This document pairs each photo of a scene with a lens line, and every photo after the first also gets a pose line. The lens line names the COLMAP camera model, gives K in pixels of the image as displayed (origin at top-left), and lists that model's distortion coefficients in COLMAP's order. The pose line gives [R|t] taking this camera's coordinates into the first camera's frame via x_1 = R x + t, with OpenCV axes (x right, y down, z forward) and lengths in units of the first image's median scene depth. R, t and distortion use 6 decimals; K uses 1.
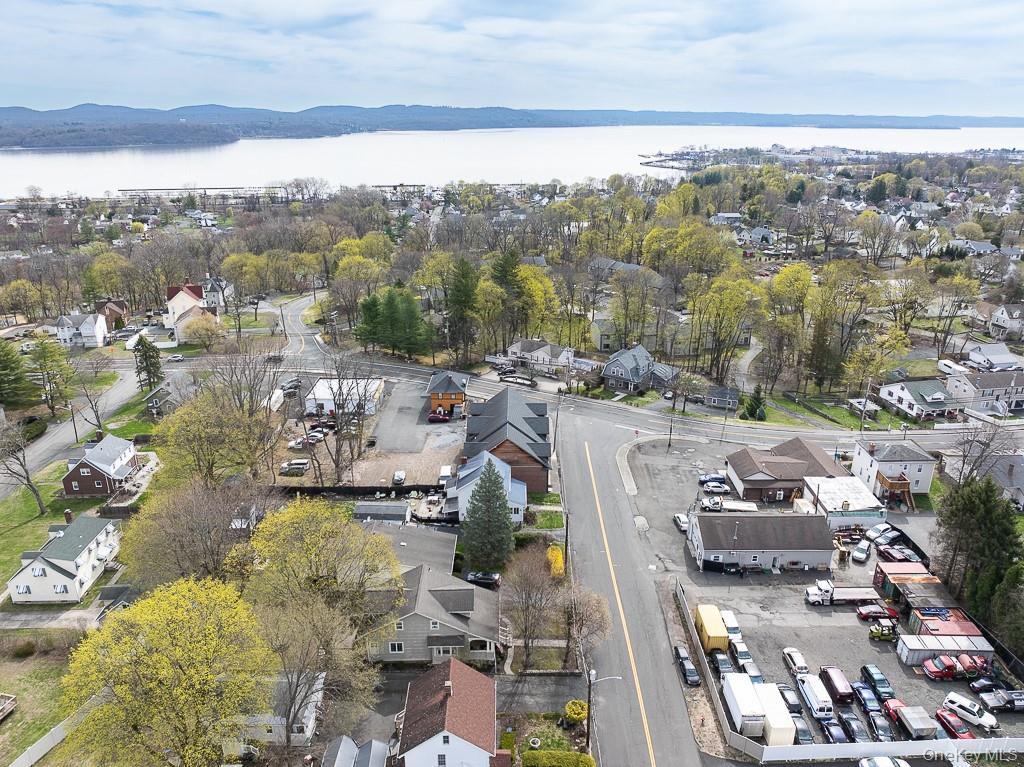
lens RADIAL K [[721.6, 0, 516.0], [0, 721.6, 387.8], [0, 0, 1]] dist [-0.044483, 0.016772]
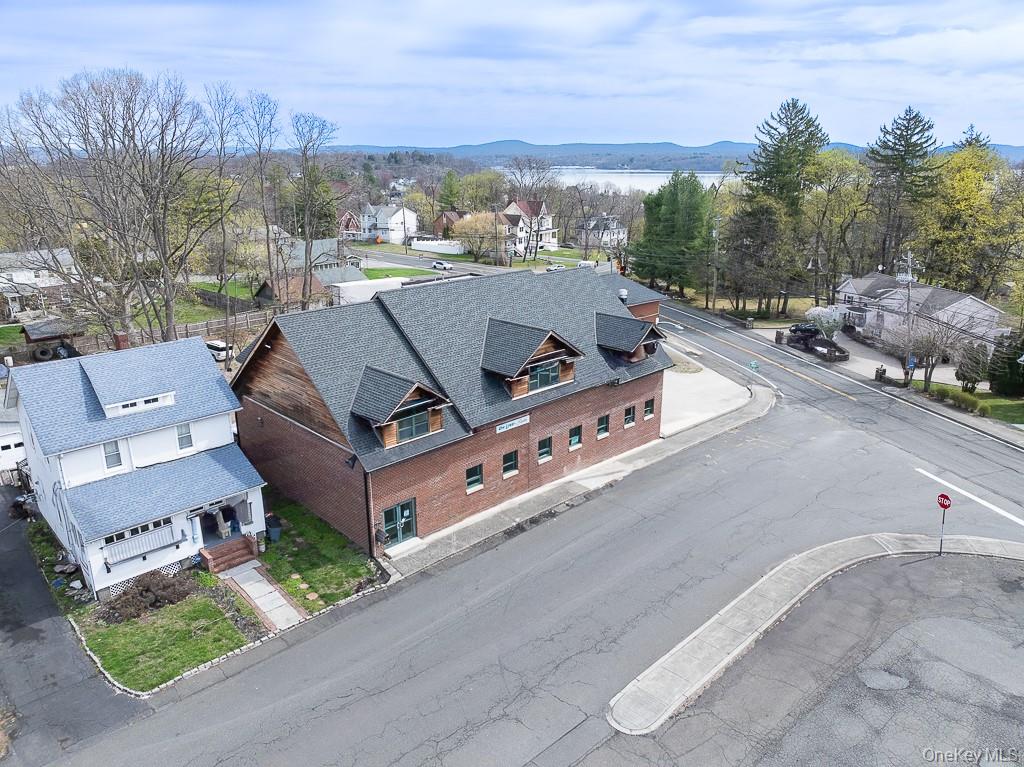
lens RADIAL K [[721.6, 0, 515.7], [0, 721.6, 379.4], [0, 0, 1]] dist [-0.044483, 0.016772]
pose [[0.702825, 0.208929, -0.679990, 0.148108], [-0.252351, 0.966956, 0.036274, 0.033271], [0.665098, 0.146102, 0.732324, 0.483968]]
